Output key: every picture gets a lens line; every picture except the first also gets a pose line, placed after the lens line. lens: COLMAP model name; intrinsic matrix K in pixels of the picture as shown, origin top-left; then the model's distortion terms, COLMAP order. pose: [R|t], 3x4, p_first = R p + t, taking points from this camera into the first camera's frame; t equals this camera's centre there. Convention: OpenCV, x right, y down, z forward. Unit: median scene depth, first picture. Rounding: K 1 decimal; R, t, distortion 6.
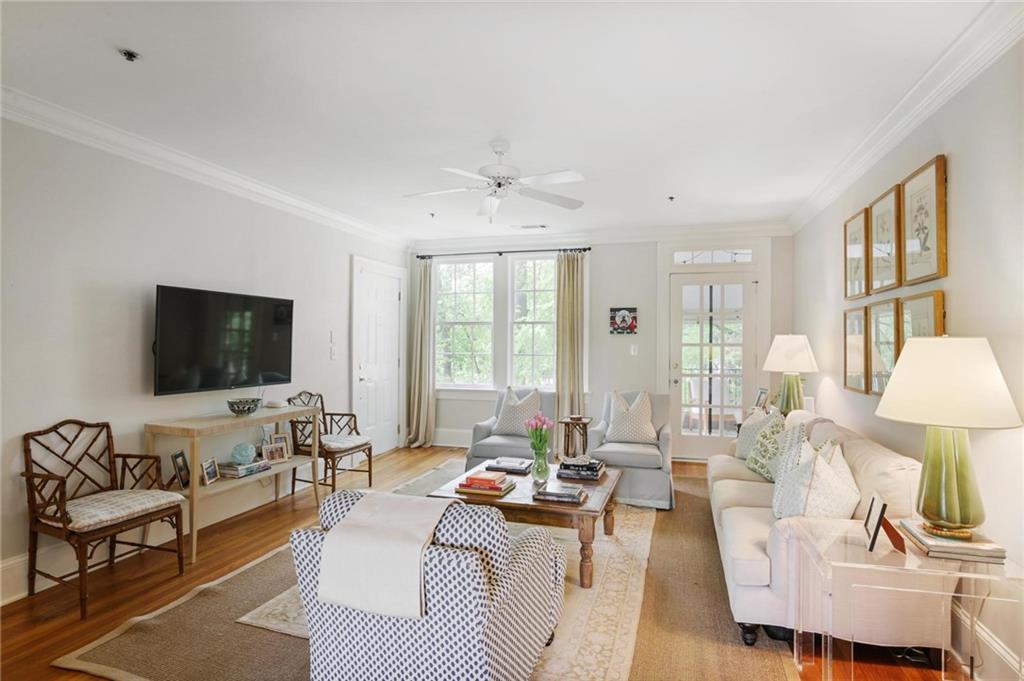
lens RADIAL K [[538.9, 0, 512.0], [0, 538.9, 340.5], [0, 0, 1]] dist [-0.018961, 0.001548]
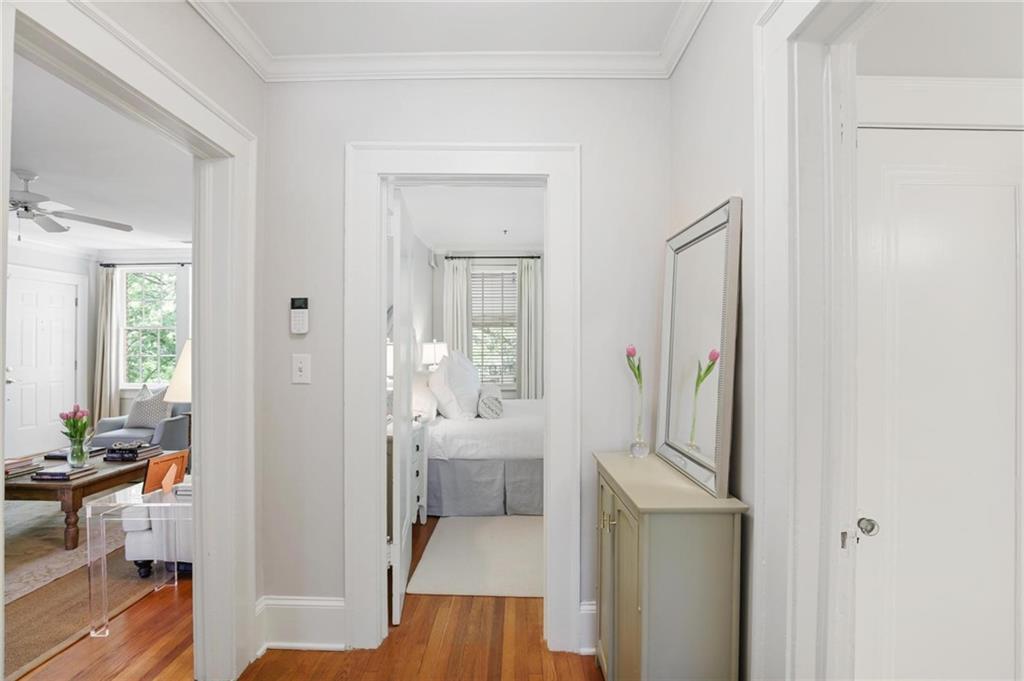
lens RADIAL K [[488.1, 0, 512.0], [0, 488.1, 340.5], [0, 0, 1]] dist [-0.028174, 0.000587]
pose [[0.960512, -0.003729, 0.278213, 0.488997], [0.004889, 0.999982, -0.003476, 0.001149], [-0.278195, 0.004699, 0.960513, -0.182828]]
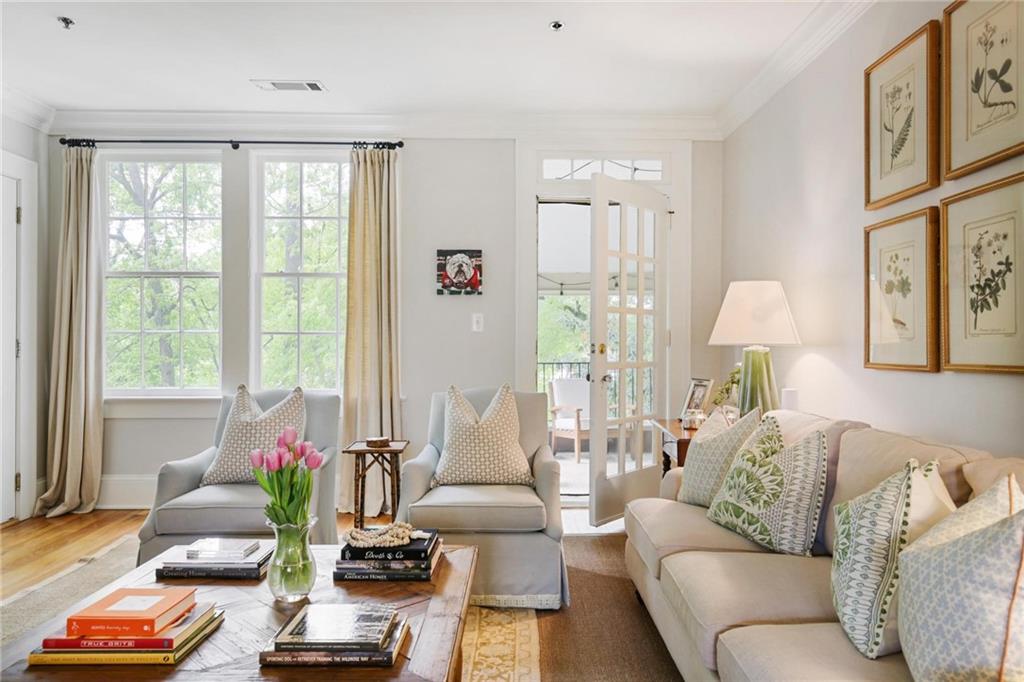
lens RADIAL K [[728.7, 0, 512.0], [0, 728.7, 341.0], [0, 0, 1]] dist [0.003073, 0.004399]
pose [[0.954687, -0.002791, 0.297598, 0.035218], [0.002323, 0.999995, 0.001926, 0.047885], [-0.297602, -0.001147, 0.954689, 0.307128]]
